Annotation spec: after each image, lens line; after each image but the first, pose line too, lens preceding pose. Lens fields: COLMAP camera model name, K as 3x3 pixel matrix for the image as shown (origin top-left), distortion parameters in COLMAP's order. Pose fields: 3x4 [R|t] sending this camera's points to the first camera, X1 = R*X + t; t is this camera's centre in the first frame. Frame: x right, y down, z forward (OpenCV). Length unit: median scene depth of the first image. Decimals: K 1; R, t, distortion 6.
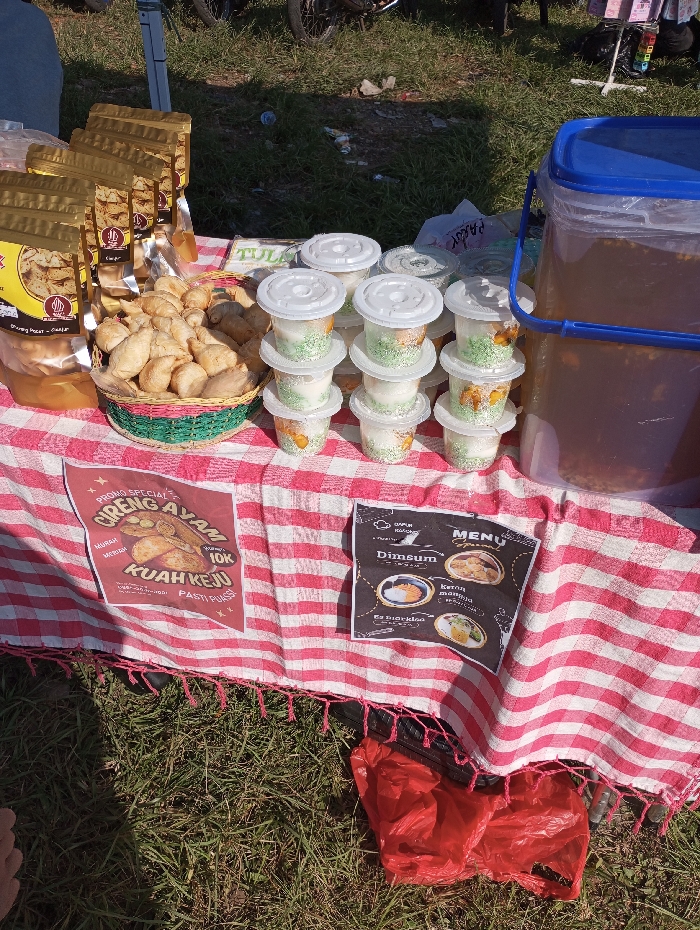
lens RADIAL K [[764.5, 0, 351.3], [0, 764.5, 469.9], [0, 0, 1]] dist [0.053250, -0.056284]
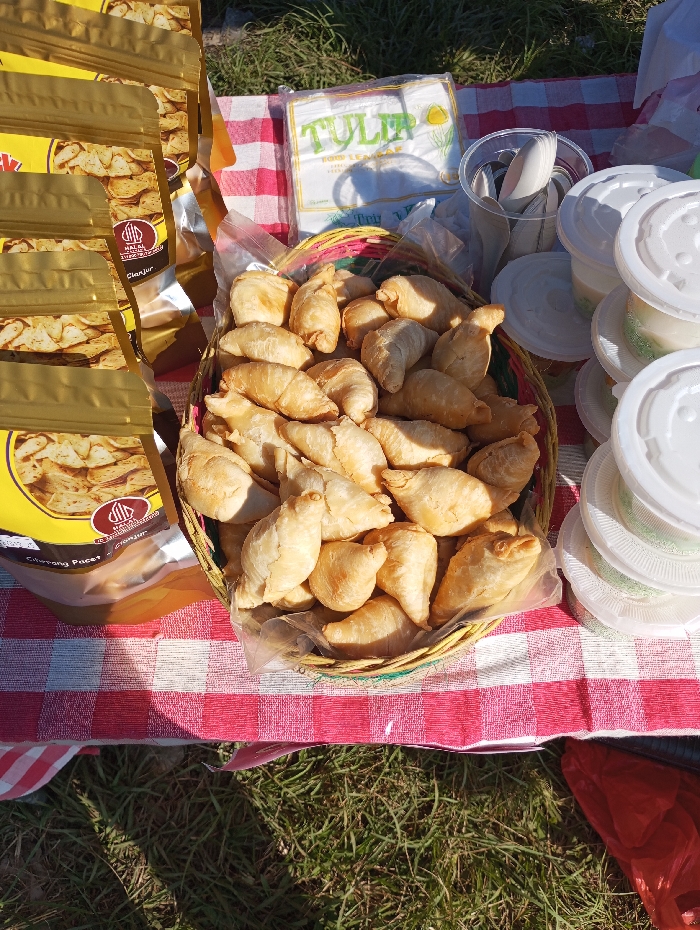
lens RADIAL K [[764.5, 0, 346.8], [0, 764.5, 461.9], [0, 0, 1]] dist [0.053250, -0.056284]
pose [[0.979097, -0.203125, 0.010455, -0.240566], [0.186863, 0.918630, 0.348140, -0.356885], [-0.080320, -0.338910, 0.937384, 0.557703]]
